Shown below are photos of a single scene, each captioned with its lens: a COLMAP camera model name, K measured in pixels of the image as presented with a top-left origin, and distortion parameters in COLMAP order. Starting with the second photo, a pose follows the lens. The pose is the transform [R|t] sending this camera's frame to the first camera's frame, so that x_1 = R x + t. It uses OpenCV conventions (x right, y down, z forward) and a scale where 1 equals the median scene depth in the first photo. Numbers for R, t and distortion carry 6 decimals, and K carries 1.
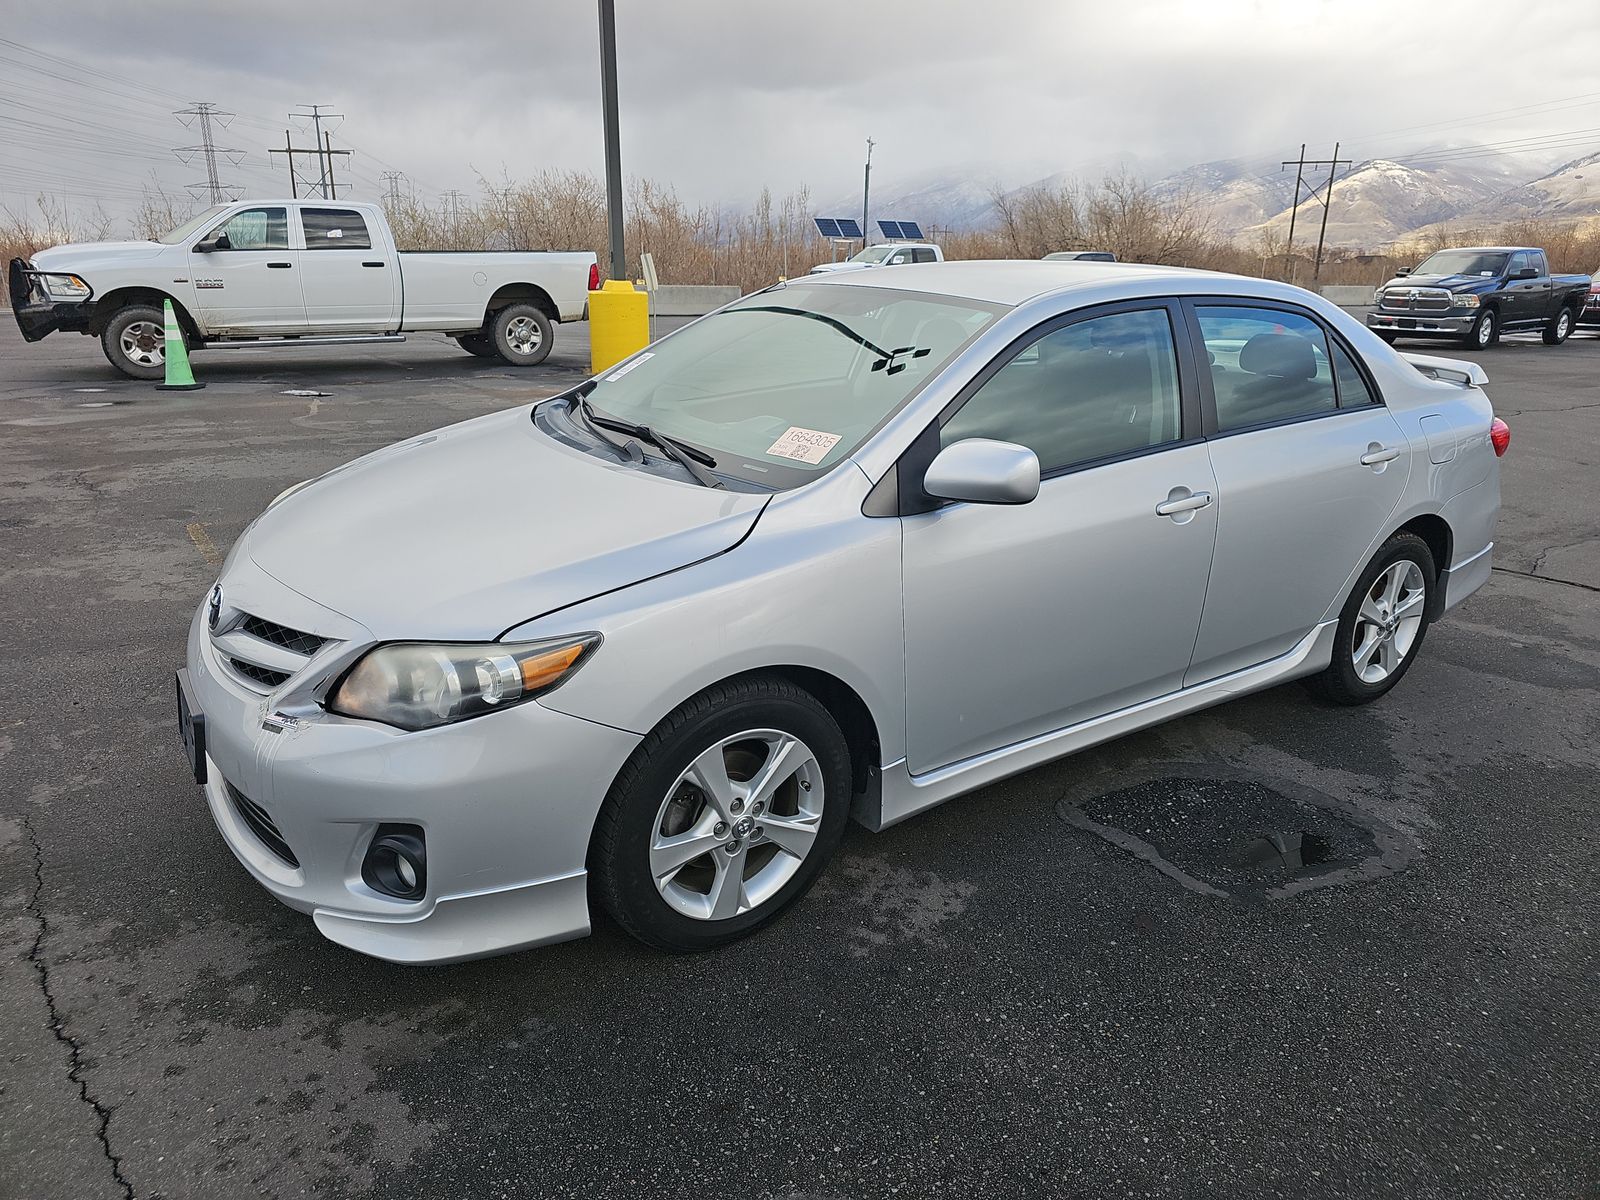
lens RADIAL K [[1053.8, 0, 803.9], [0, 1053.8, 577.8], [0, 0, 1]] dist [0.036605, -0.020328]
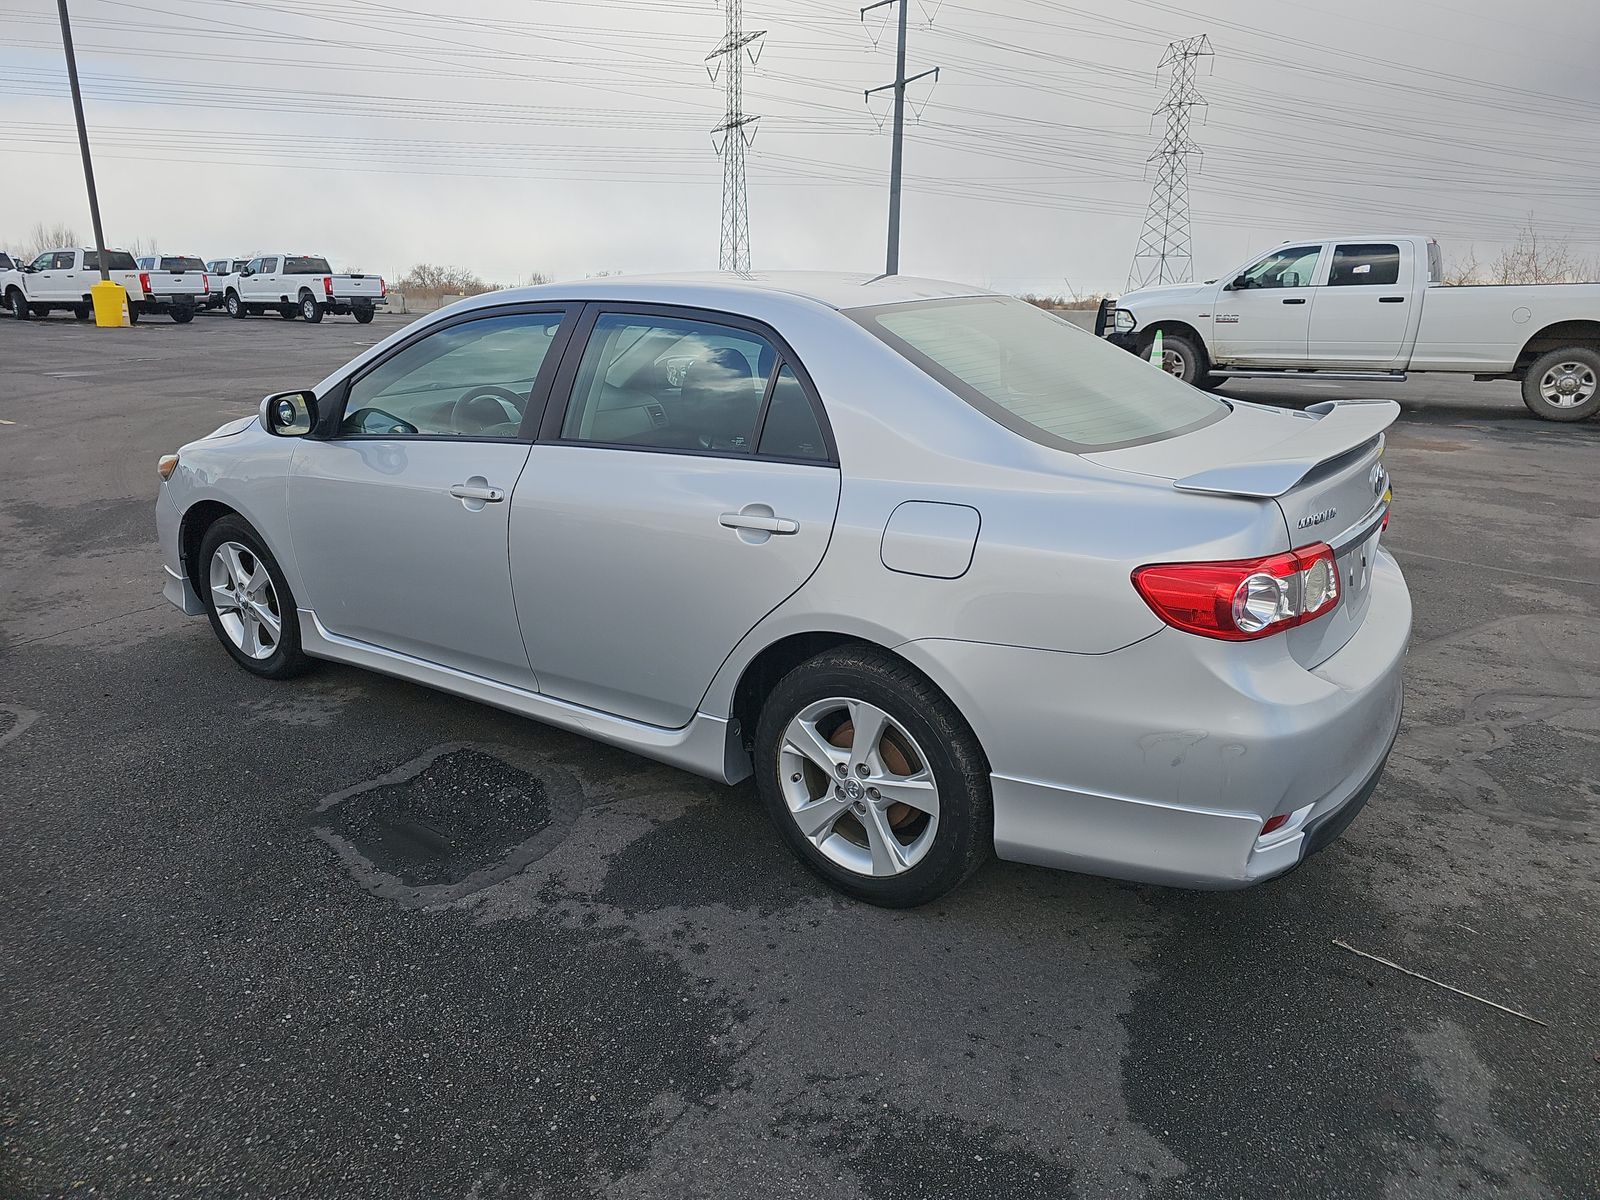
lens RADIAL K [[1053.8, 0, 803.9], [0, 1053.8, 577.8], [0, 0, 1]] dist [0.036605, -0.020328]
pose [[0.375313, 0.232643, -0.897228, 0.307666], [-0.267798, 0.953924, 0.135324, -0.046656], [0.887370, 0.189487, 0.420321, 0.183326]]
